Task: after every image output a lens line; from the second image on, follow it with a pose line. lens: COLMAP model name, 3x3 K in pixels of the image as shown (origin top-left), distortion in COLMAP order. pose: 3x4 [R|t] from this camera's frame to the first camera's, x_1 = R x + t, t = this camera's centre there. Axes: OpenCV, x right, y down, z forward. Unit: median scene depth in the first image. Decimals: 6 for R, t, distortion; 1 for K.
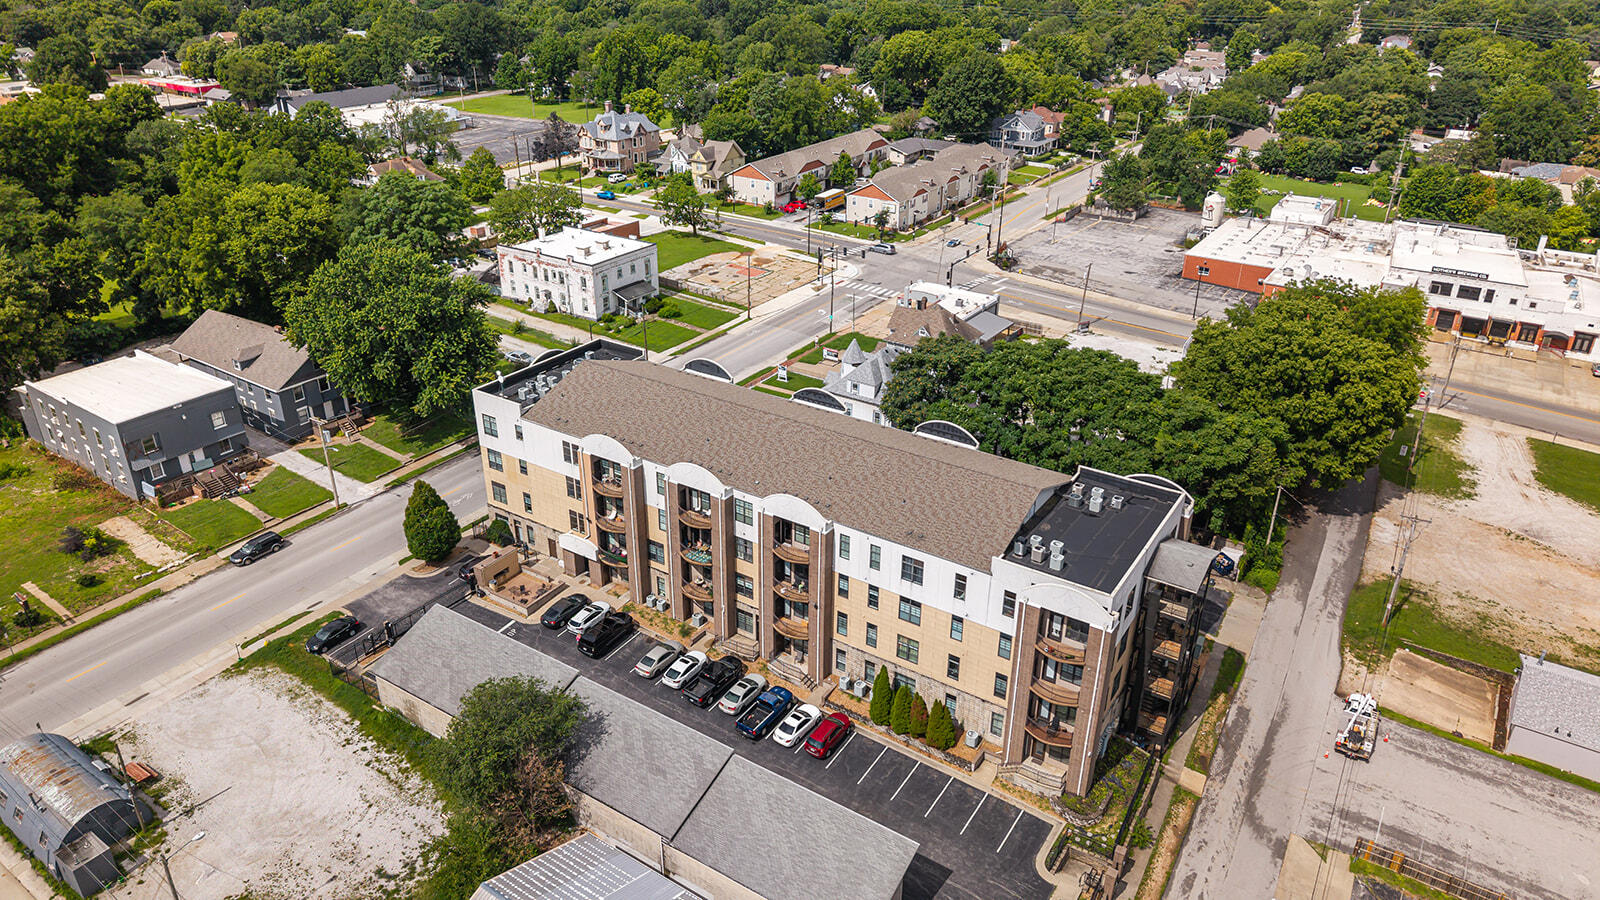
lens RADIAL K [[1024.6, 0, 800.0], [0, 1024.6, 450.0], [0, 0, 1]] dist [0.149107, -0.219057]
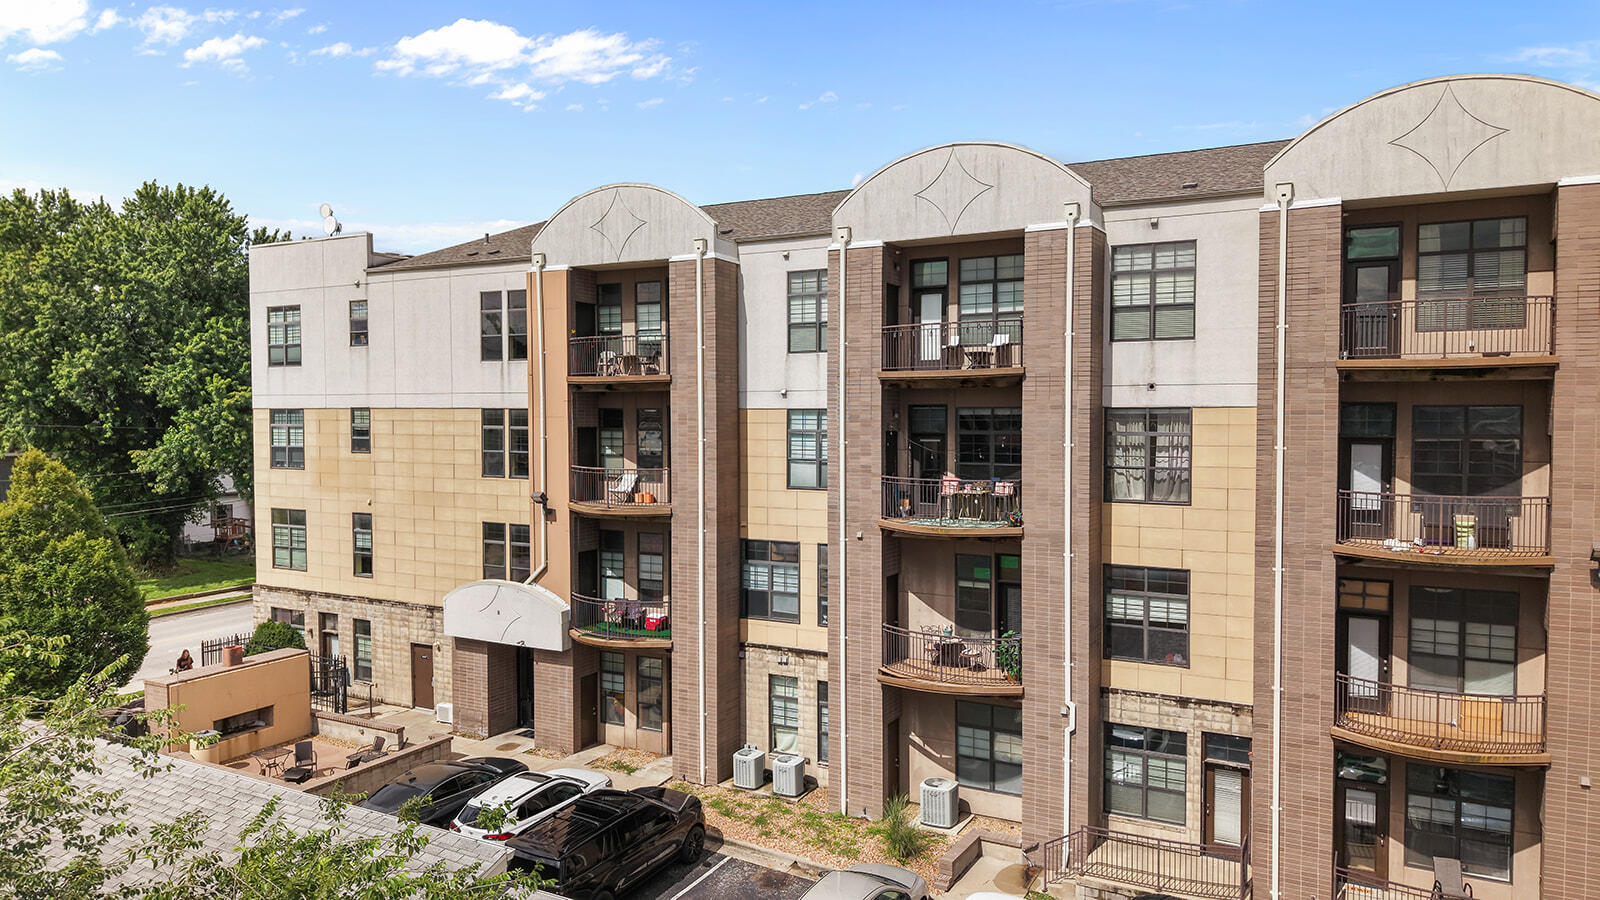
lens RADIAL K [[1058.1, 0, 800.0], [0, 1058.1, 450.0], [0, 0, 1]] dist [0.037298, -0.034211]
pose [[0.997019, -0.014856, 0.075708, -0.151318], [0.044084, 0.915010, -0.401014, 0.185048], [-0.063316, 0.403157, 0.912938, 0.689539]]
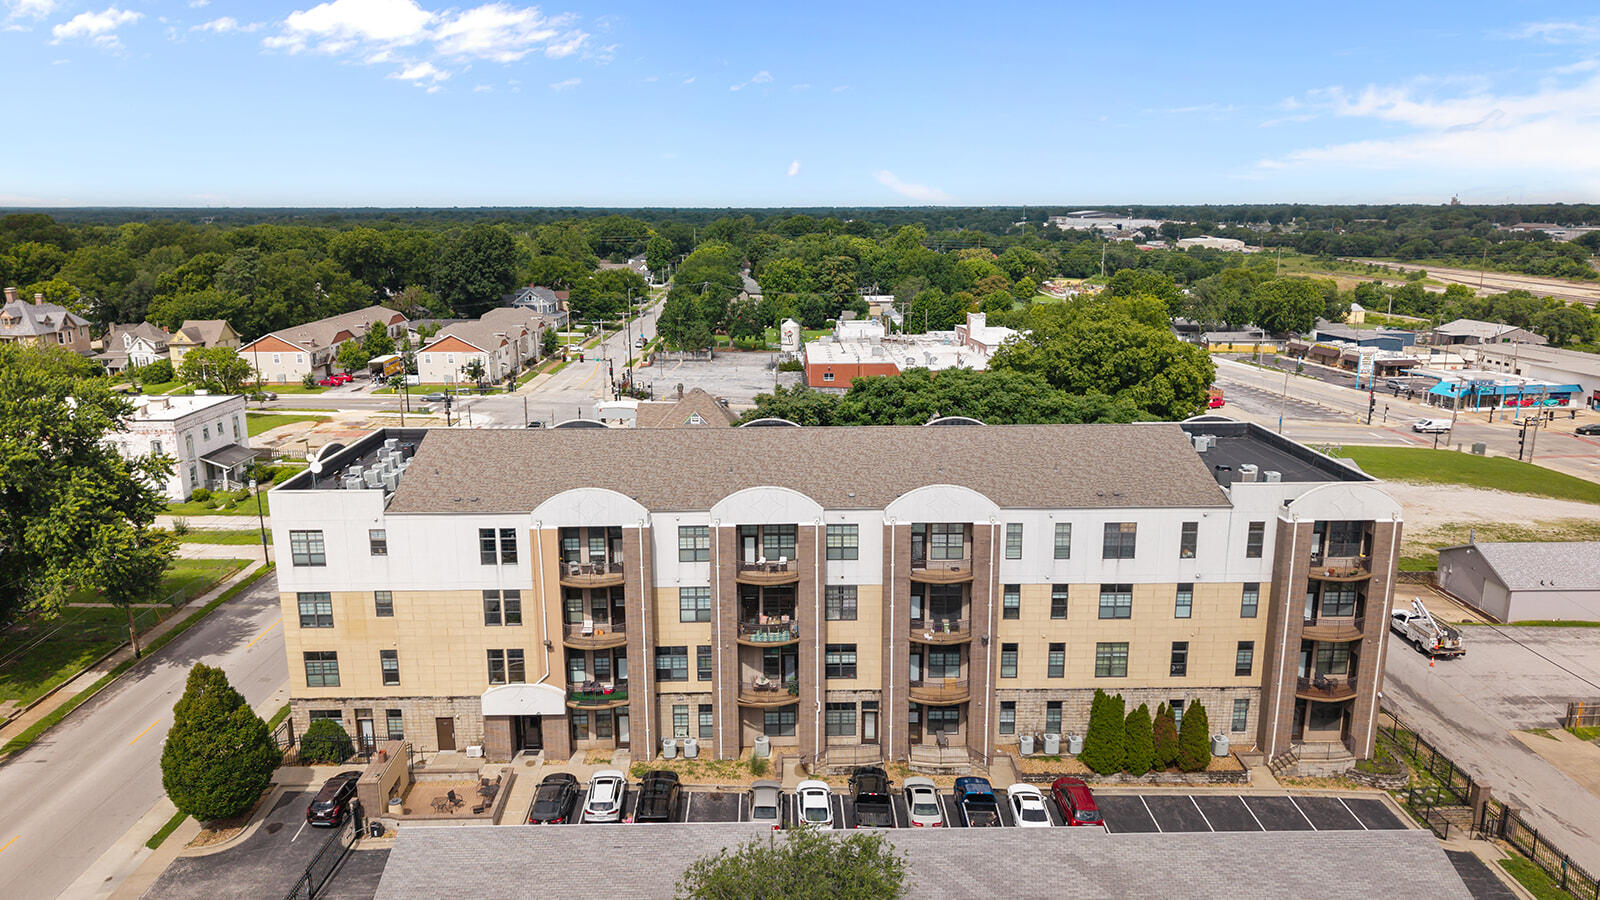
lens RADIAL K [[1058.1, 0, 800.0], [0, 1058.1, 450.0], [0, 0, 1]] dist [0.037298, -0.034211]
pose [[0.831318, -0.138964, 0.538144, -0.403964], [0.257778, 0.954203, -0.151810, 0.090901], [-0.492402, 0.264925, 0.829069, 0.369474]]
